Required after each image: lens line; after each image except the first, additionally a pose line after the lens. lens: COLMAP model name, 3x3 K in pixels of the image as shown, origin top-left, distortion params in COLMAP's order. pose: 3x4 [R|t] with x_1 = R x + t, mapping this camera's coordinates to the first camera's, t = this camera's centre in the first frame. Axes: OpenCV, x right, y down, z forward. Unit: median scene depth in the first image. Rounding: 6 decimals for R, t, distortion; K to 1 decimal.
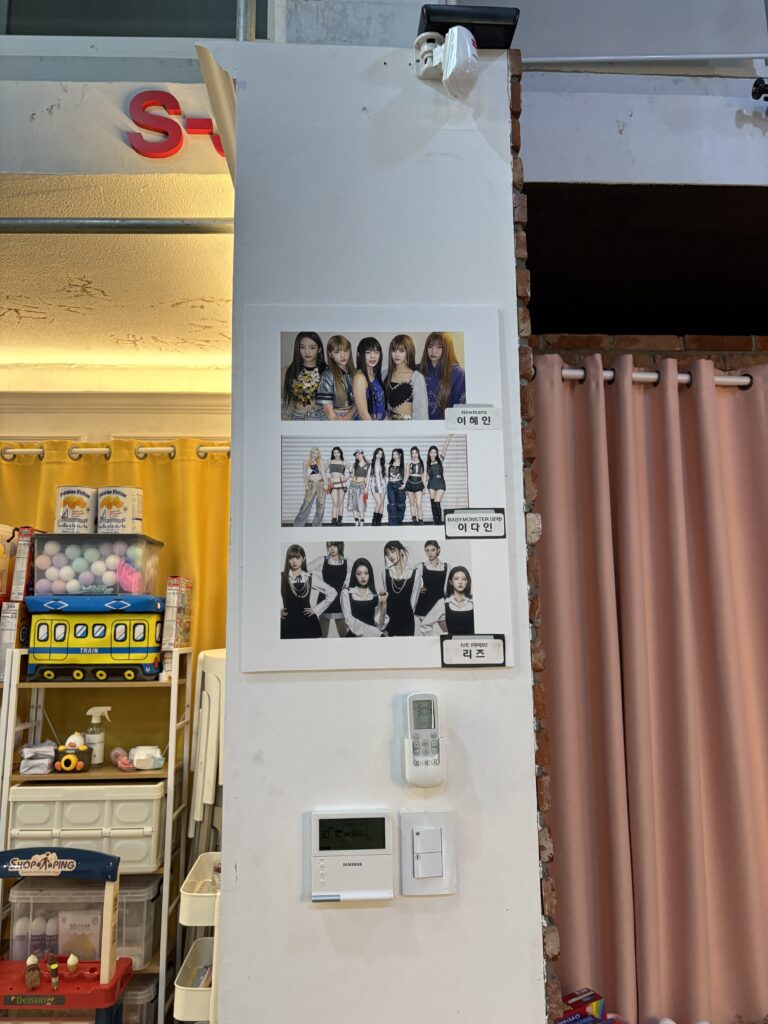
lens RADIAL K [[784.5, 0, 383.9], [0, 784.5, 509.3], [0, 0, 1]] dist [0.026380, -0.024363]
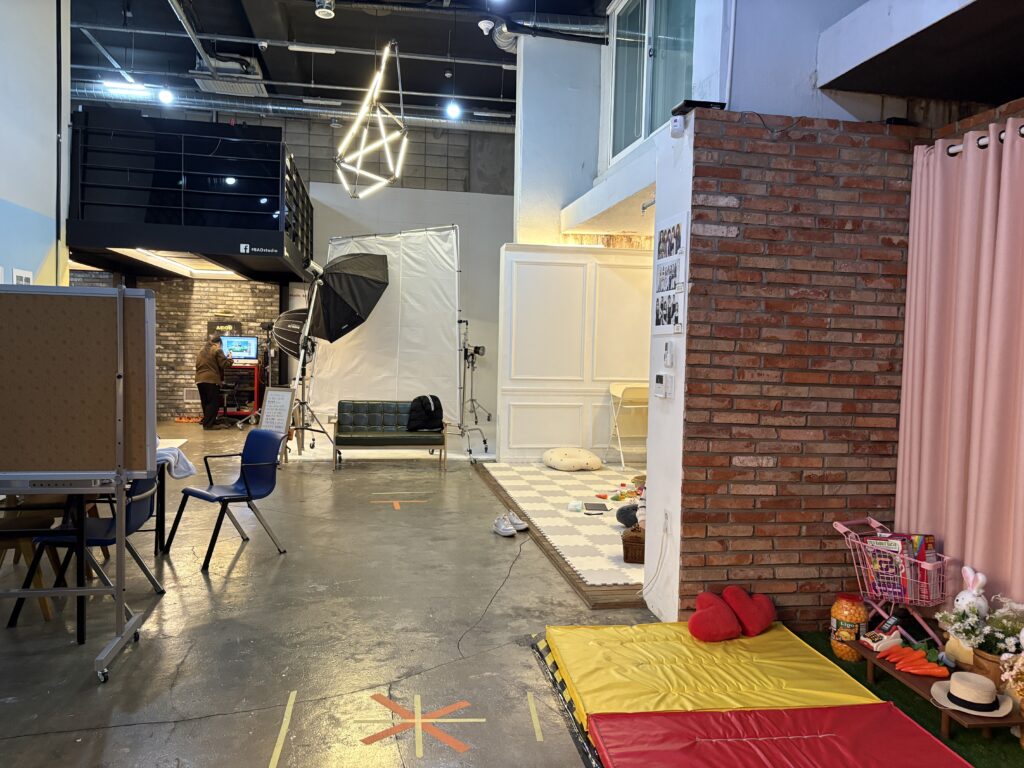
lens RADIAL K [[784.5, 0, 512.2], [0, 784.5, 383.0], [0, 0, 1]] dist [0.026380, -0.024363]
pose [[0.146195, 0.054443, -0.987757, 3.108644], [0.126828, 0.989213, 0.073295, 0.079202], [0.981092, -0.135991, 0.137713, -0.119725]]
